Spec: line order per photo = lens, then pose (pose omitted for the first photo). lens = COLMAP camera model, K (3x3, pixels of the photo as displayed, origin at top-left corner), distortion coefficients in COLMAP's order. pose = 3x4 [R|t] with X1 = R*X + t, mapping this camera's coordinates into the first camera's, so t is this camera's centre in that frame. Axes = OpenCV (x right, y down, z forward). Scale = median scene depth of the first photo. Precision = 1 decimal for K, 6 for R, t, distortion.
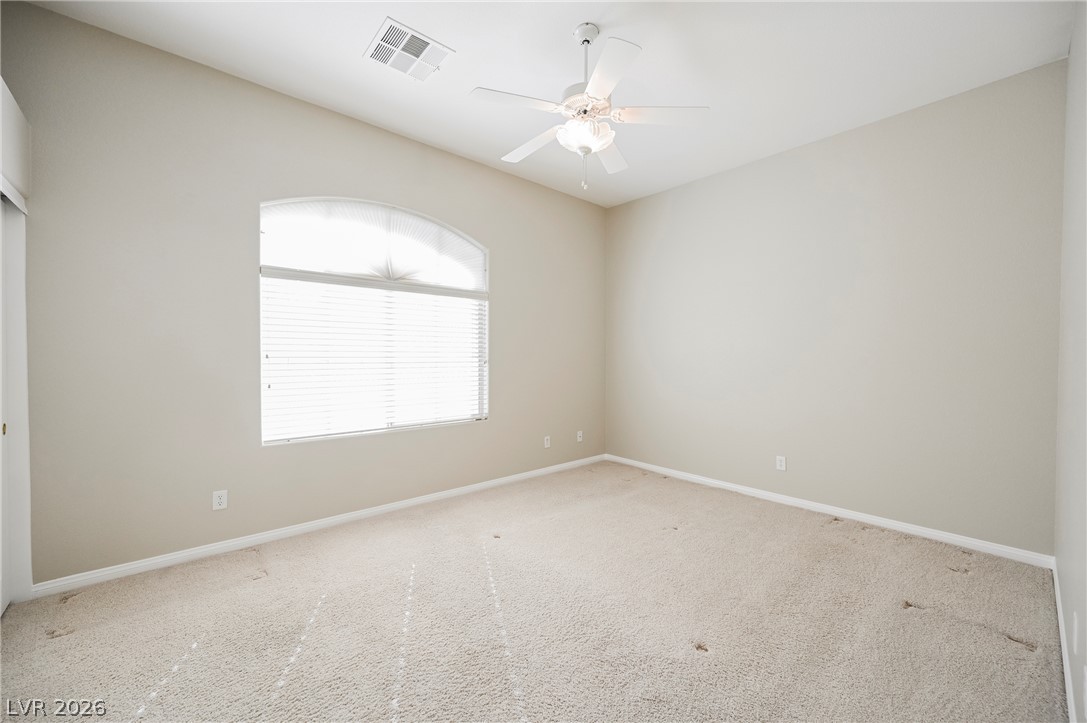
lens RADIAL K [[426.6, 0, 541.2], [0, 426.6, 358.2], [0, 0, 1]] dist [-0.001188, 0.000458]
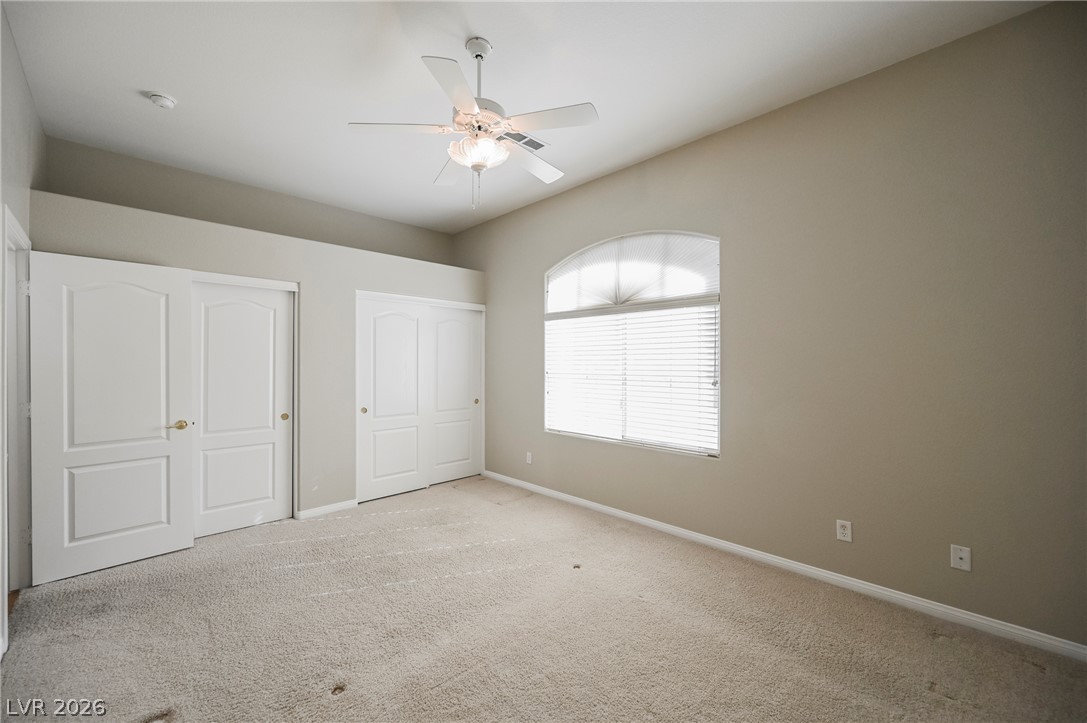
lens RADIAL K [[426.6, 0, 545.5], [0, 426.6, 362.9], [0, 0, 1]] dist [-0.001188, 0.000458]
pose [[0.069489, -0.006461, -0.997562, 0.725195], [-0.010708, 0.999917, -0.007222, -0.023259], [0.997525, 0.011184, 0.069414, 0.739014]]
